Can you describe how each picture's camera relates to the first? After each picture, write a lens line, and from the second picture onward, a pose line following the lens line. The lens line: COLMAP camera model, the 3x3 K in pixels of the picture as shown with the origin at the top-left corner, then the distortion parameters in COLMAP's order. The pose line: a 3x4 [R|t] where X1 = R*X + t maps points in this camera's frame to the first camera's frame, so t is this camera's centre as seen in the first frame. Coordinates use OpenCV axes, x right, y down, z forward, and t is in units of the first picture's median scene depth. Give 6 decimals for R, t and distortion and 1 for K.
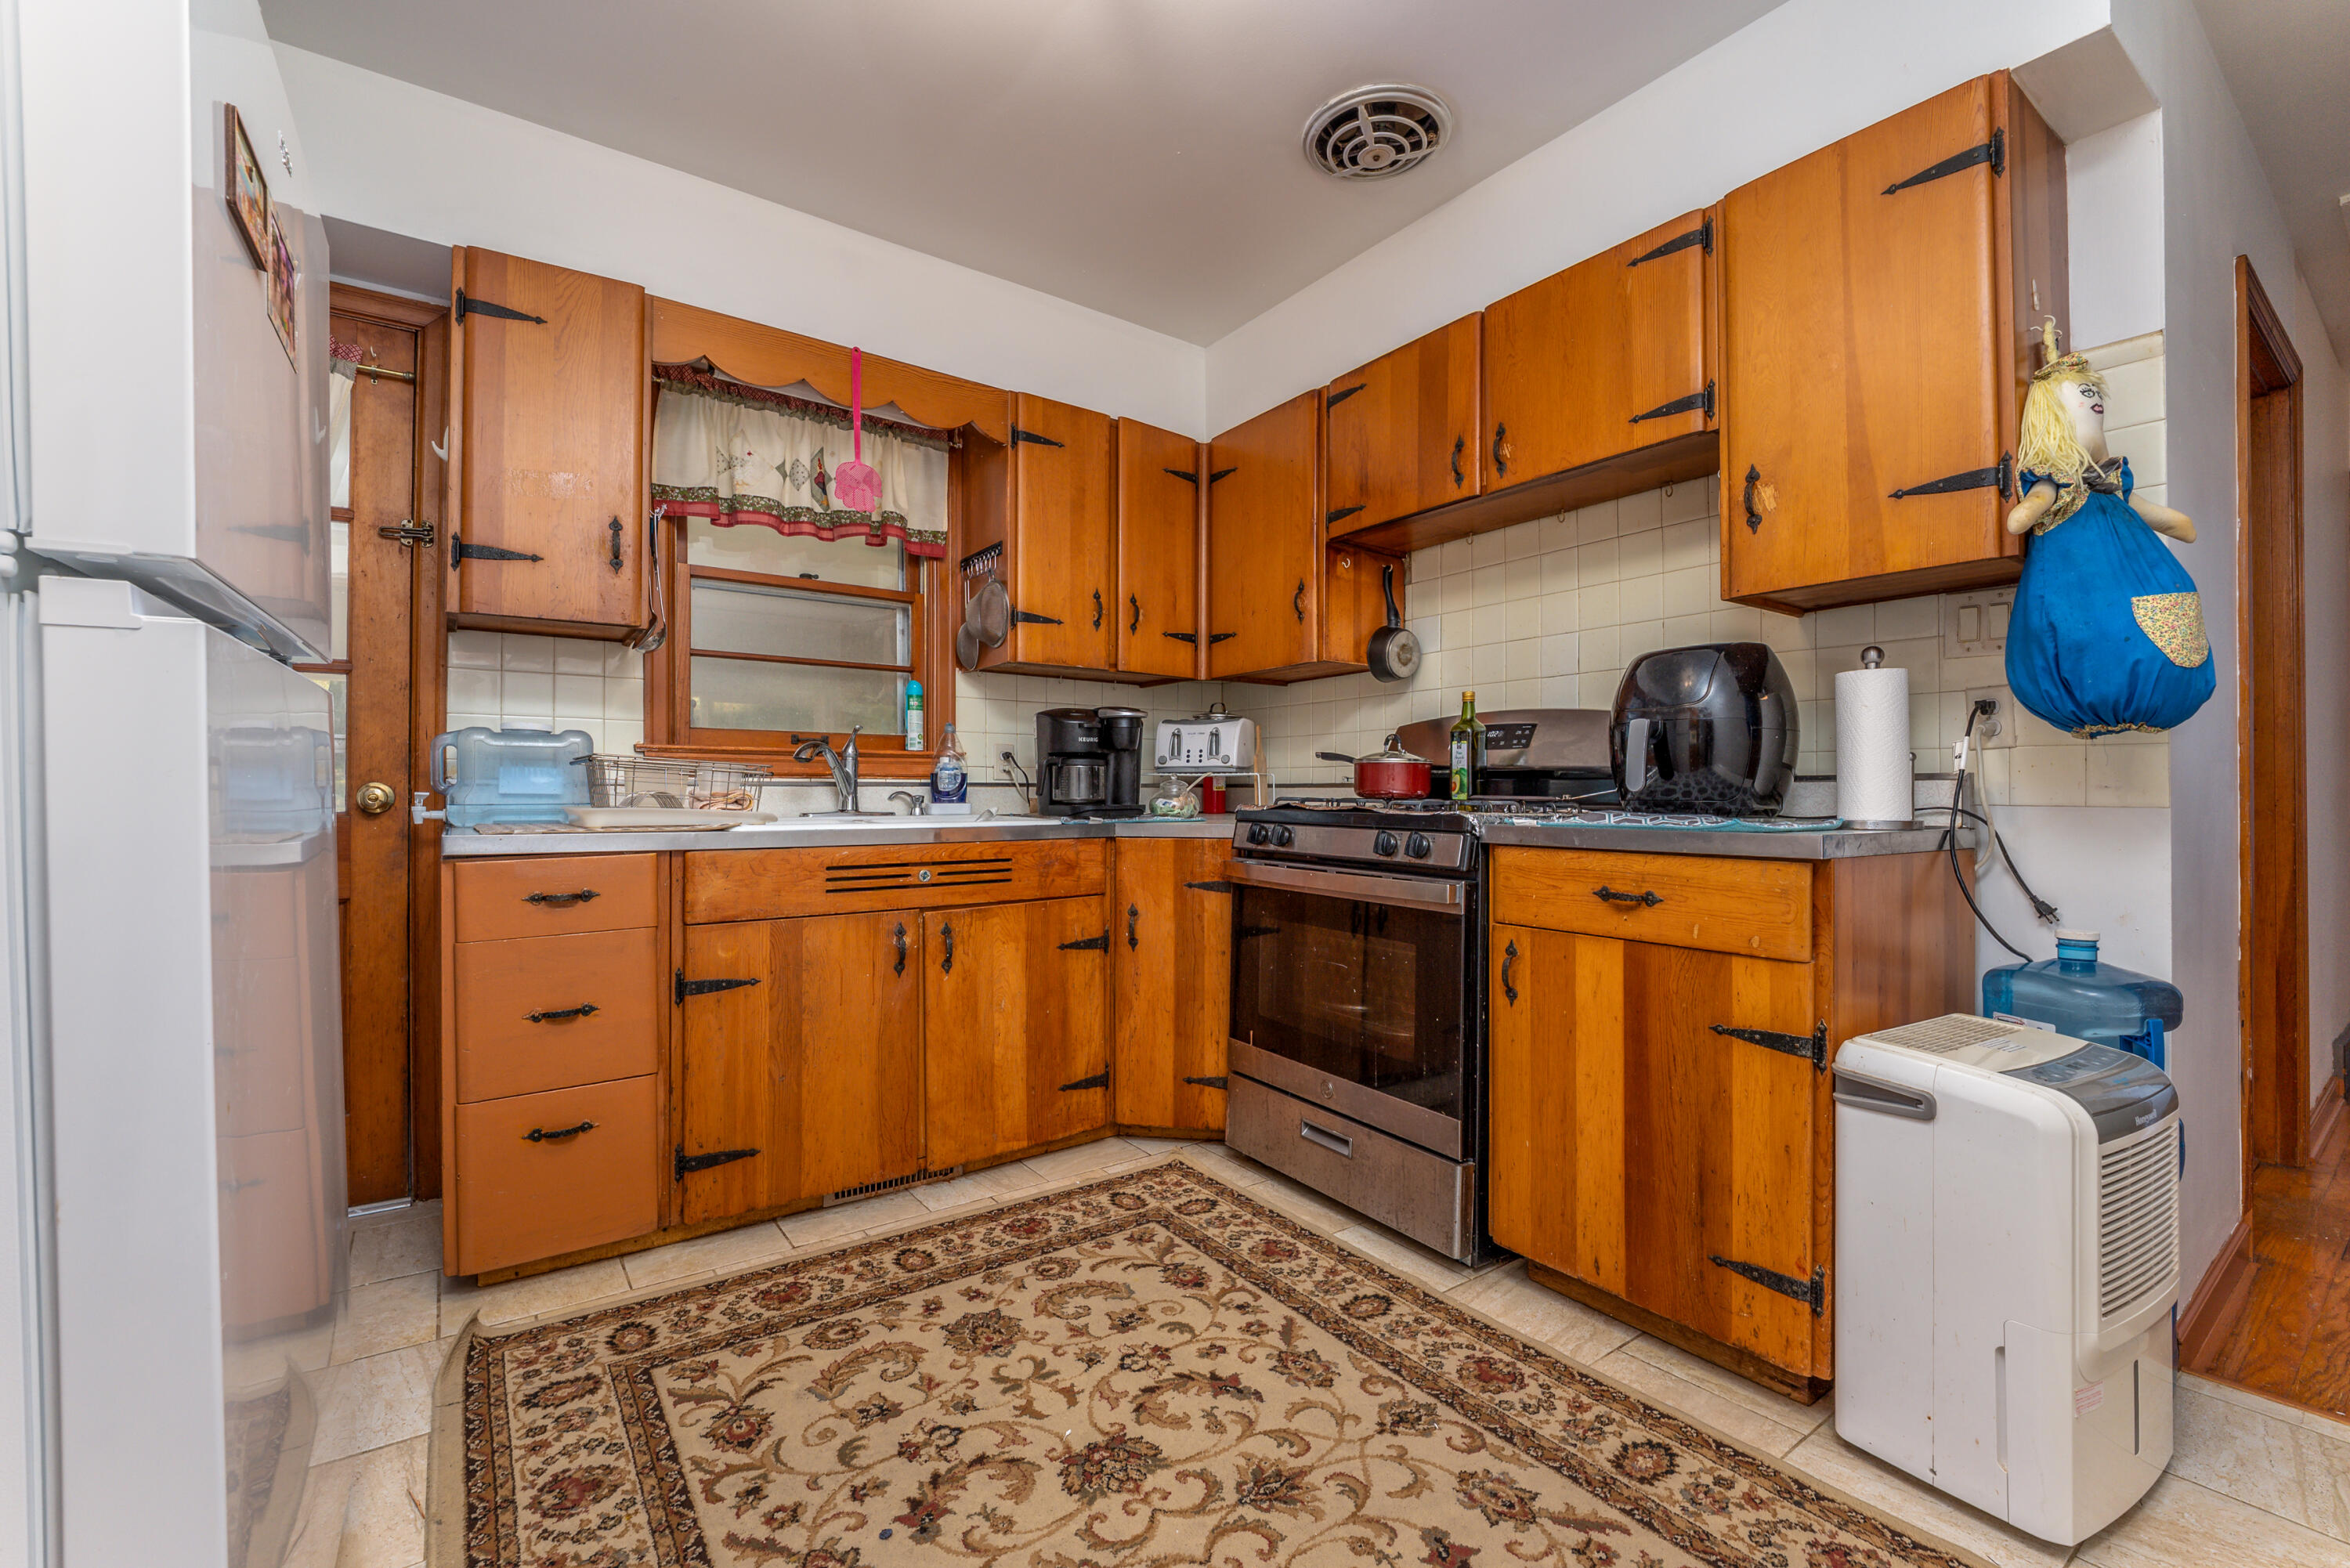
lens RADIAL K [[984.2, 0, 1184.8], [0, 984.2, 768.7], [0, 0, 1]] dist [0.017307, -0.014206]
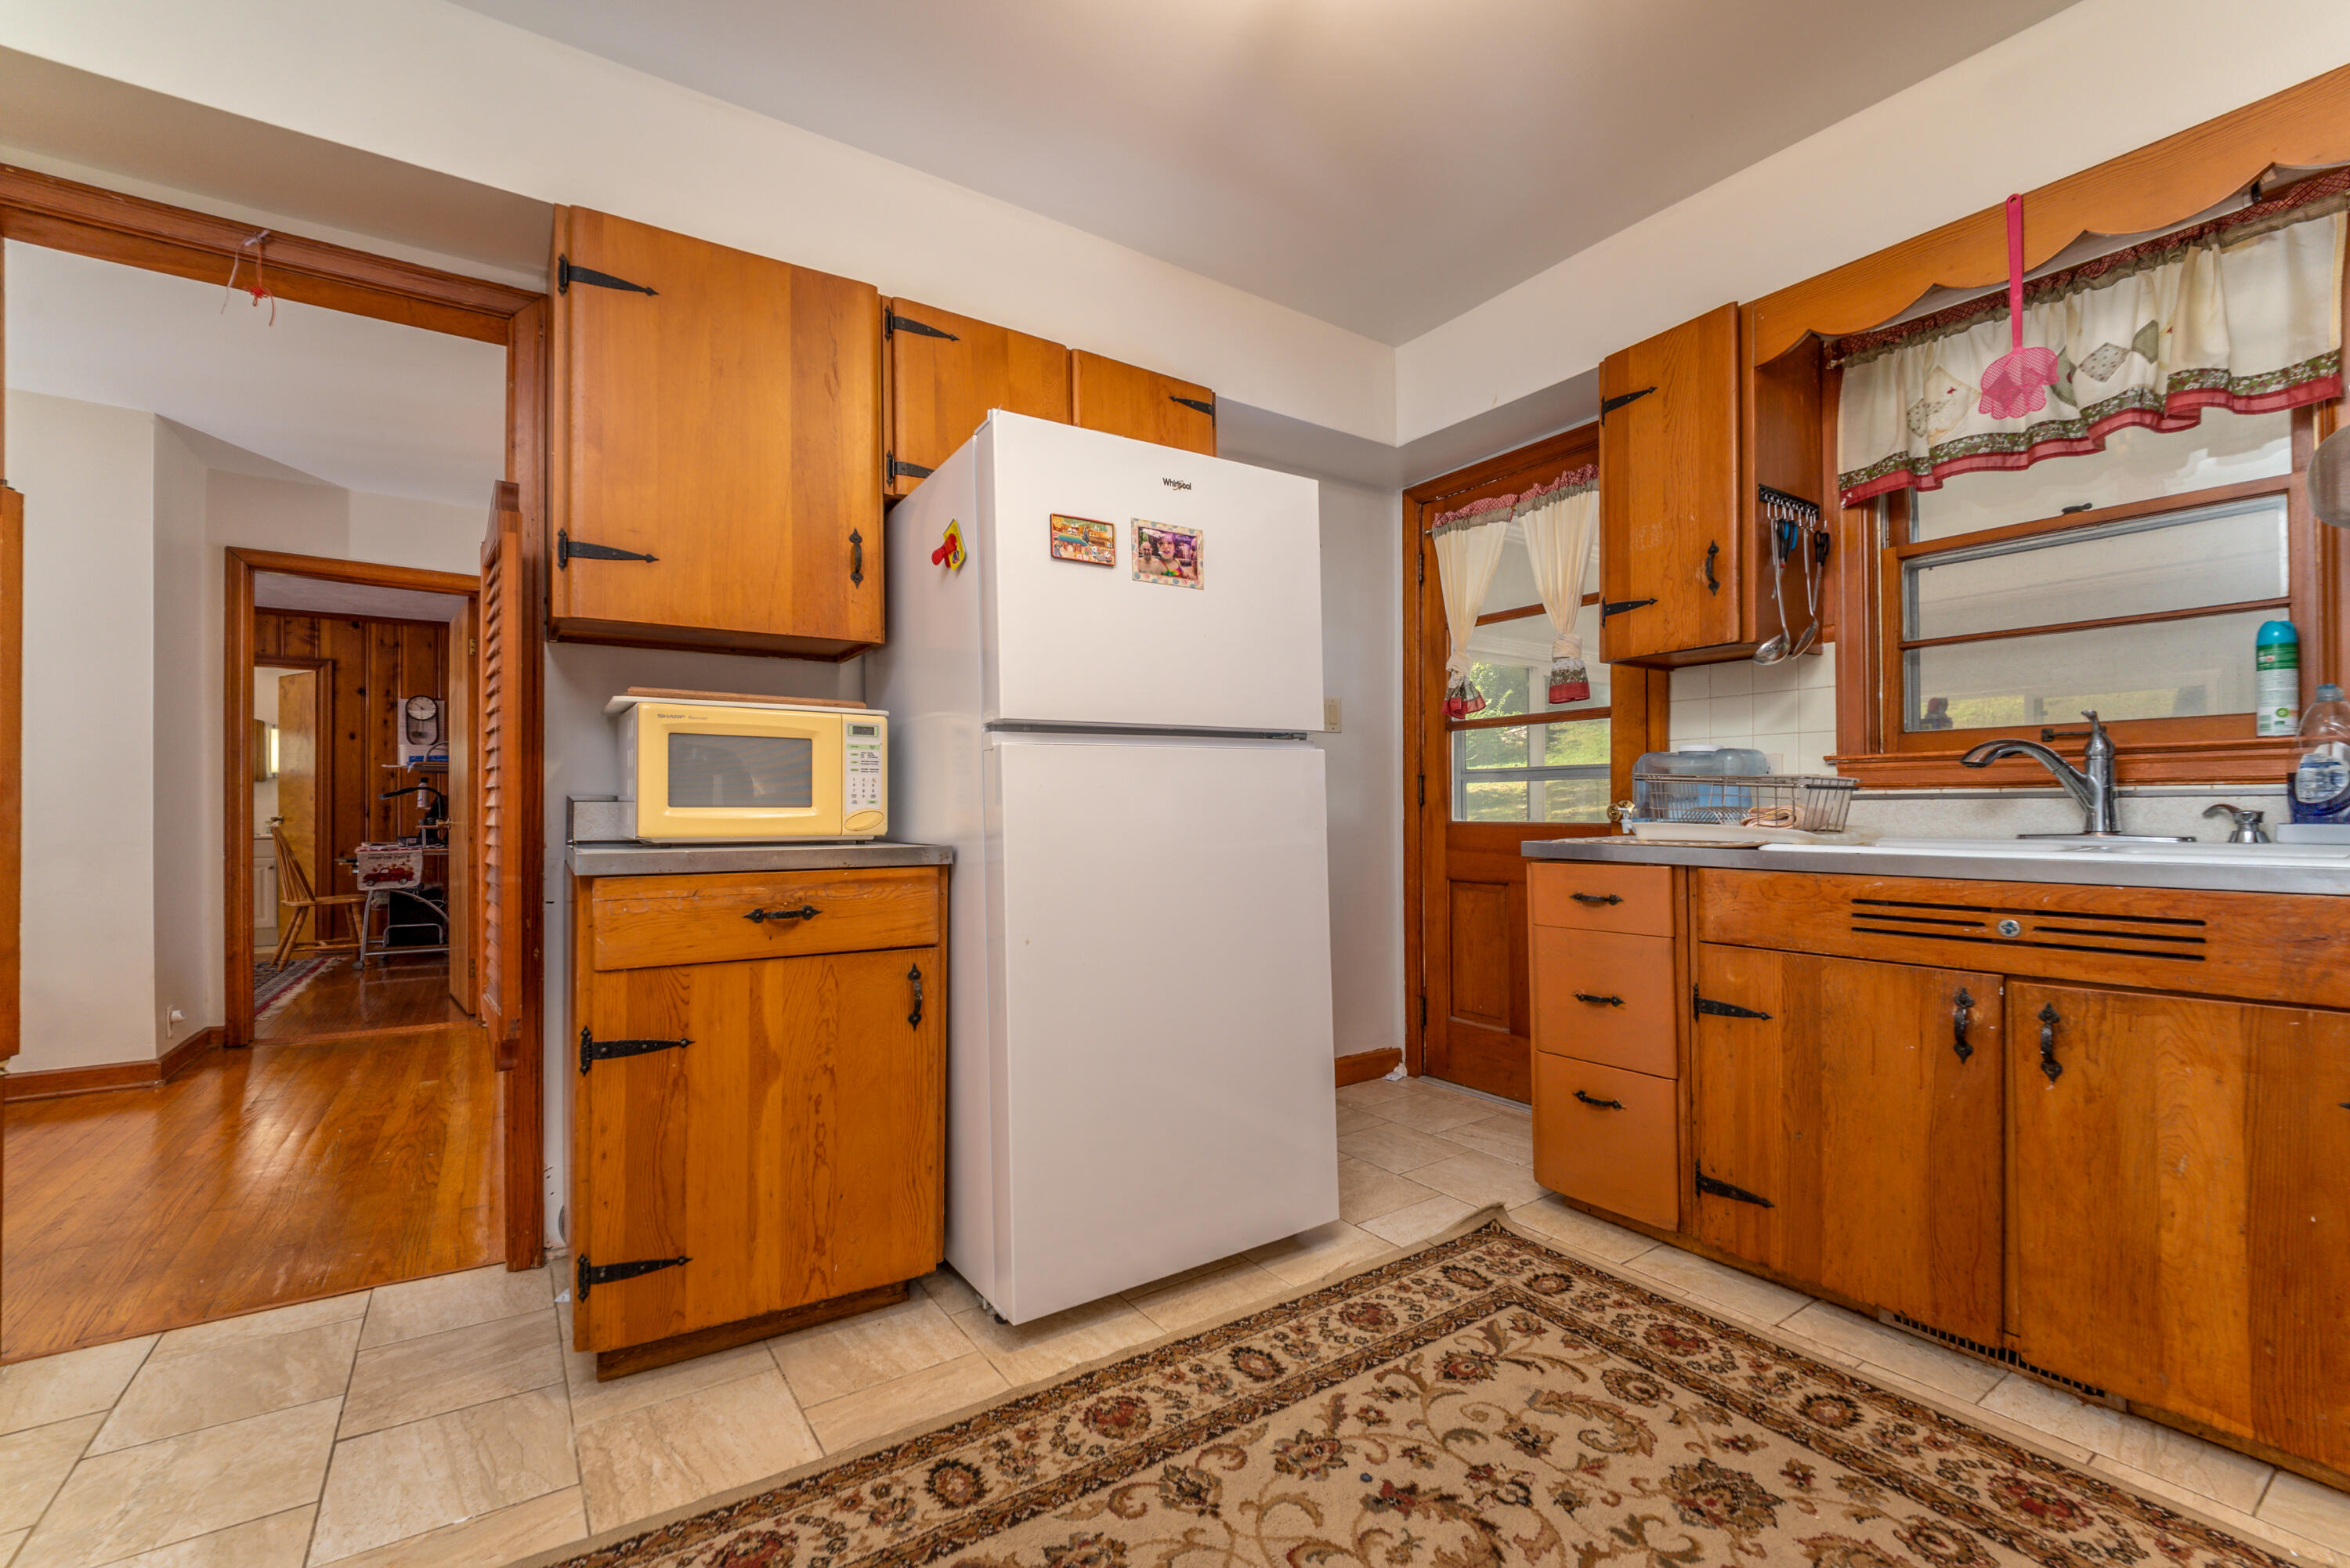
lens RADIAL K [[972.5, 0, 1175.0], [0, 972.5, 784.0], [0, 0, 1]] dist [-0.009744, -0.000003]
pose [[-0.006858, -0.022847, -0.999715, 0.484642], [0.027489, 0.999357, -0.023027, 0.008189], [0.999599, -0.027639, -0.006225, 0.490430]]
